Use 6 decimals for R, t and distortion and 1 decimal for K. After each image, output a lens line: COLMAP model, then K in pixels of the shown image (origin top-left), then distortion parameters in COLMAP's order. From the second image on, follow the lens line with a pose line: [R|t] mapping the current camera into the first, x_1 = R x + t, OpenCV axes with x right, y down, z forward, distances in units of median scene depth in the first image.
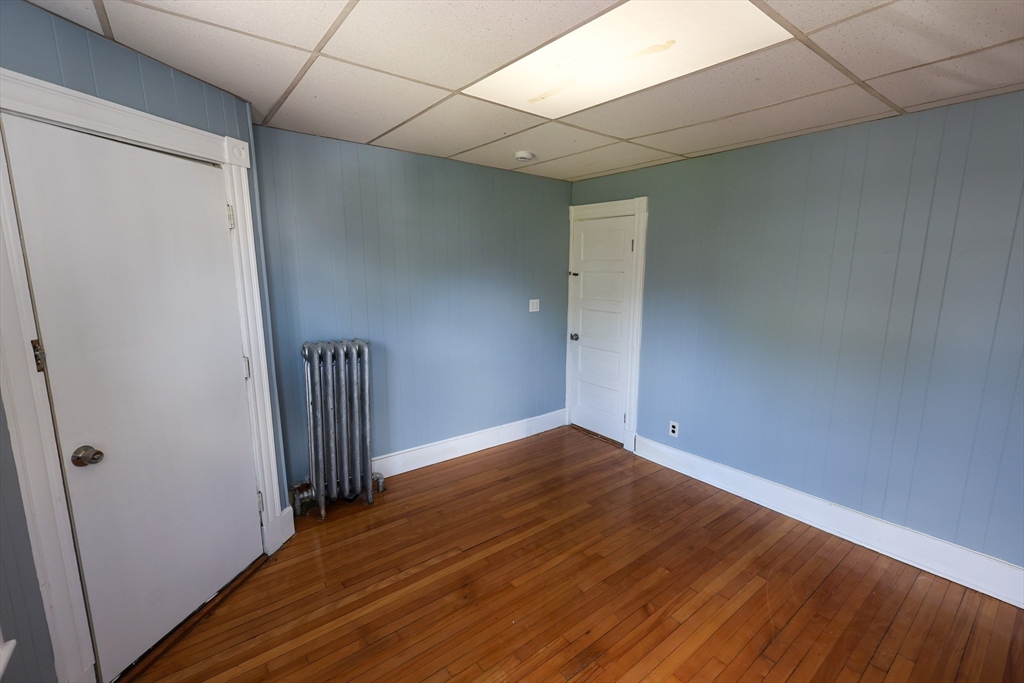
lens RADIAL K [[442.9, 0, 517.5], [0, 442.9, 340.4], [0, 0, 1]] dist [0.003002, 0.000116]
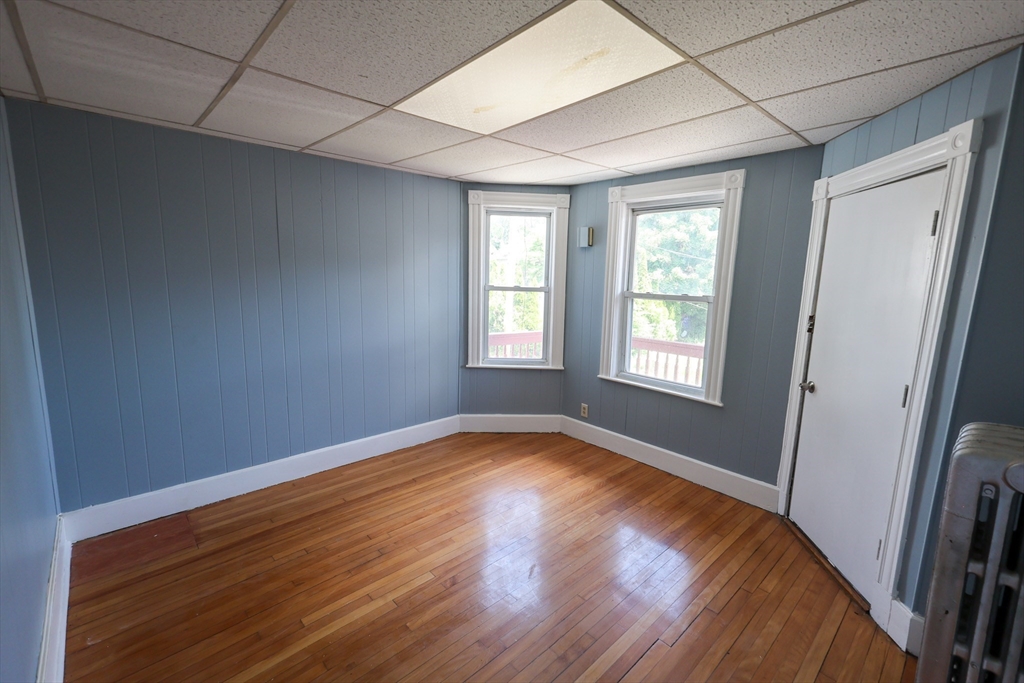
lens RADIAL K [[442.9, 0, 517.5], [0, 442.9, 340.4], [0, 0, 1]] dist [0.003002, 0.000116]
pose [[-0.996150, -0.013721, -0.086587, 0.245907], [-0.040991, 0.945956, 0.321693, -0.324307], [0.077494, 0.324003, -0.942877, 1.916847]]
